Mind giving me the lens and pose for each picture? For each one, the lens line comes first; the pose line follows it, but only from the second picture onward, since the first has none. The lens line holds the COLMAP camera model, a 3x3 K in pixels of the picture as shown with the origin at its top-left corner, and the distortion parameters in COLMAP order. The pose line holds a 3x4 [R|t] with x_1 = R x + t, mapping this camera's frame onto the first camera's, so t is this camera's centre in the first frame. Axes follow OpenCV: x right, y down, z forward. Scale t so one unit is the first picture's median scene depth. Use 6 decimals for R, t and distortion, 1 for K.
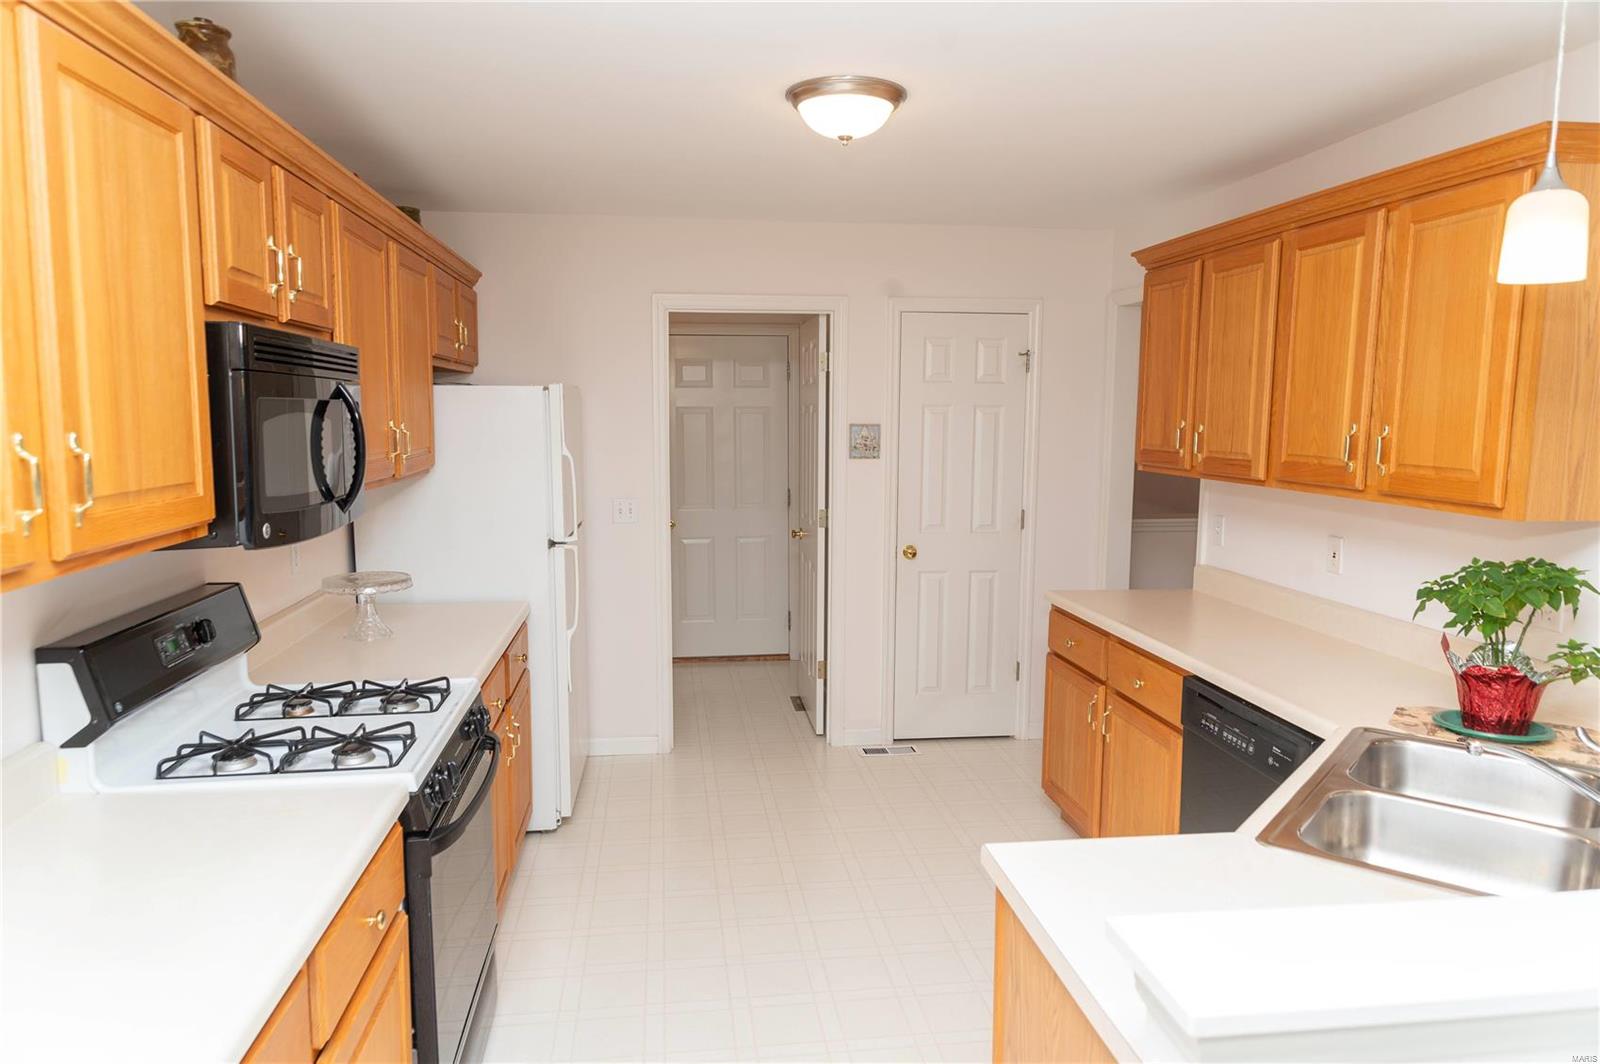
lens RADIAL K [[1076.1, 0, 791.5], [0, 1076.1, 532.1], [0, 0, 1]] dist [0.007533, -0.001162]
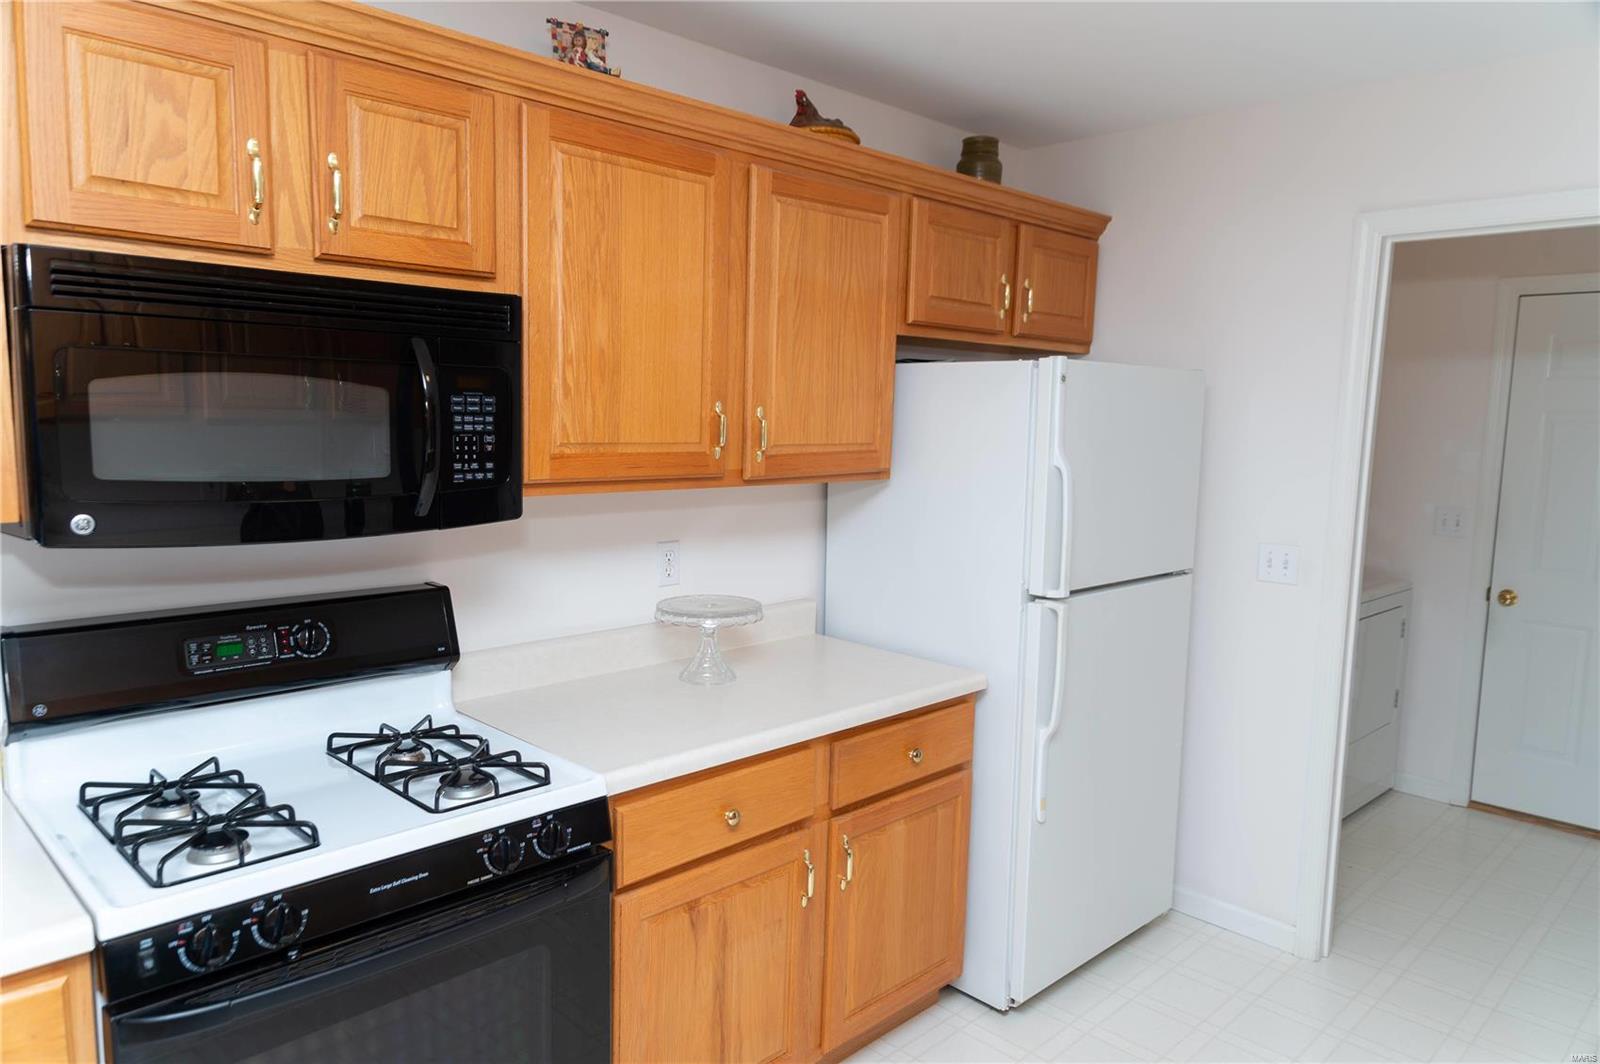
lens RADIAL K [[1076.1, 0, 791.5], [0, 1076.1, 532.1], [0, 0, 1]] dist [0.007533, -0.001162]
pose [[0.615102, 0.103610, -0.781610, 0.221114], [-0.111885, 0.992766, 0.043550, -0.044356], [0.780468, 0.060663, 0.622245, 0.491466]]
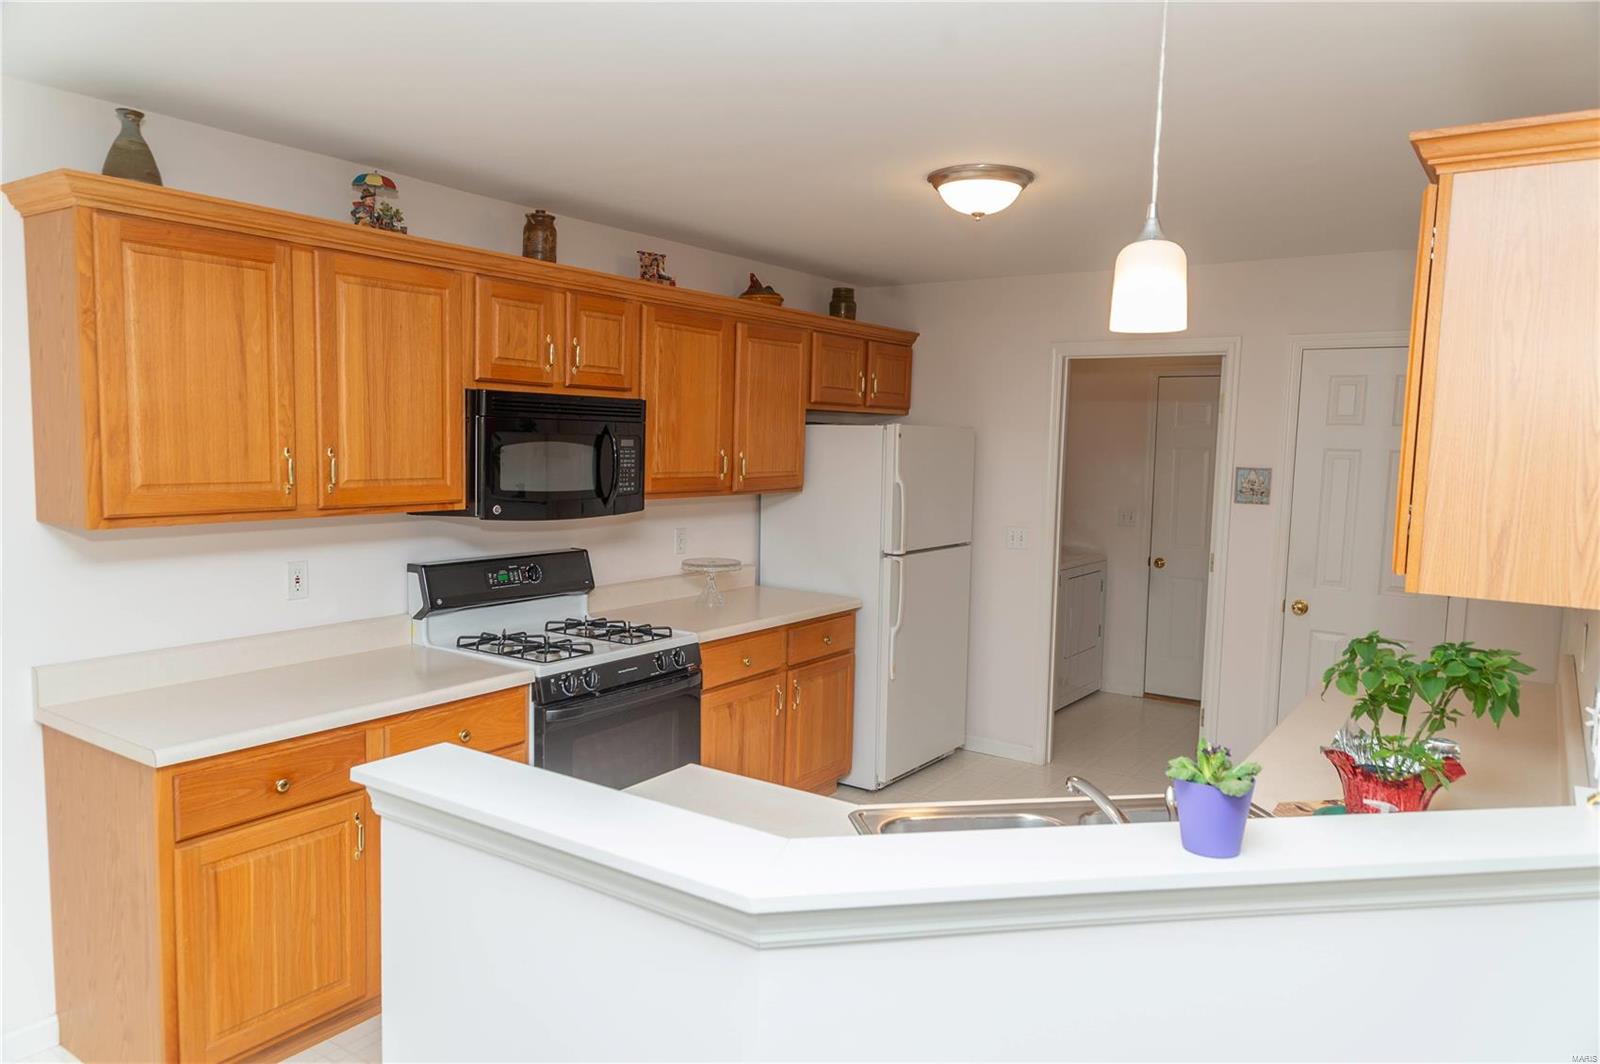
lens RADIAL K [[1076.0, 0, 806.0], [0, 1076.0, 531.1], [0, 0, 1]] dist [-0.004890, 0.002002]
pose [[0.754511, 0.072319, -0.652291, 0.537082], [-0.095525, 0.995427, -0.000133, -0.007384], [0.649298, 0.062410, 0.757969, 0.016501]]
